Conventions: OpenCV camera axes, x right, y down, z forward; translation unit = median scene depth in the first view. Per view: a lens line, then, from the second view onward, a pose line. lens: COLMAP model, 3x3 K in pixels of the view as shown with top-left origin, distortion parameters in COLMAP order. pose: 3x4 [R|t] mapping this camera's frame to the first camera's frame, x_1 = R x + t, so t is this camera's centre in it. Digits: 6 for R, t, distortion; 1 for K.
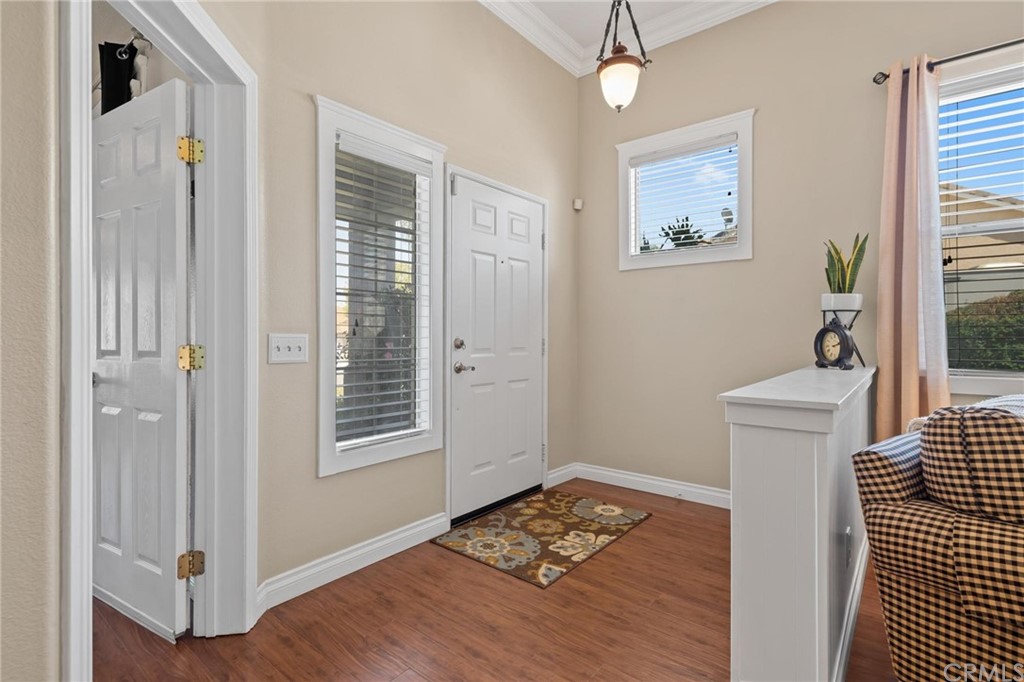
lens RADIAL K [[492.9, 0, 509.2], [0, 492.9, 341.8], [0, 0, 1]] dist [0.002482, -0.000357]
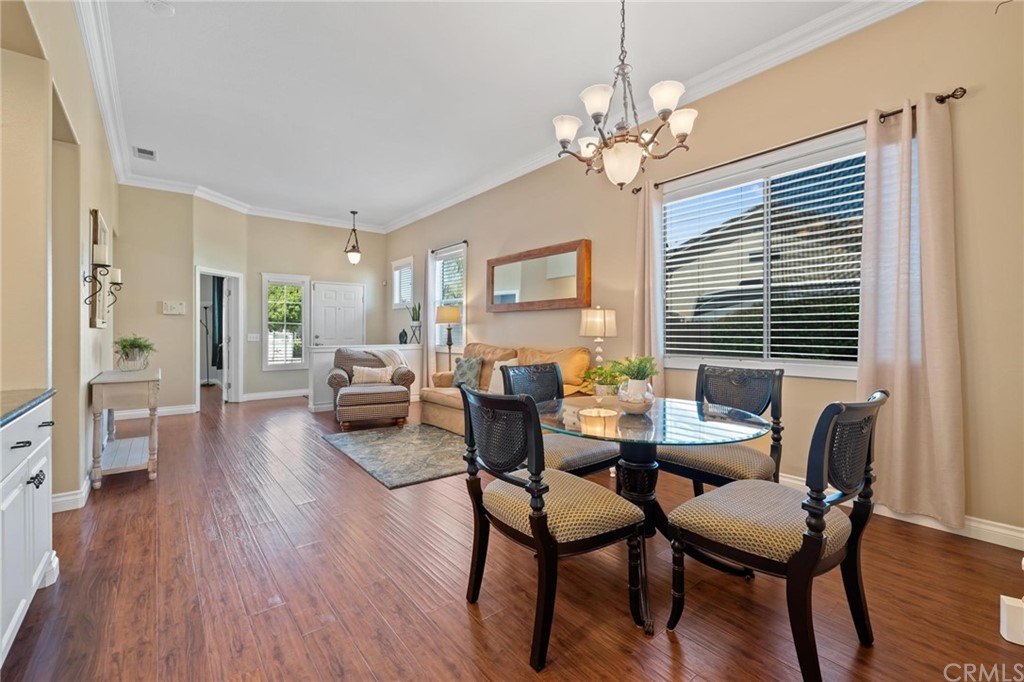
lens RADIAL K [[444.9, 0, 512.5], [0, 444.9, 327.4], [0, 0, 1]] dist [0.012148, -0.002581]
pose [[0.976893, -0.000485, -0.213726, 1.751978], [-0.003350, 0.999840, -0.017581, -0.009180], [0.213701, 0.017891, 0.976735, -1.536933]]
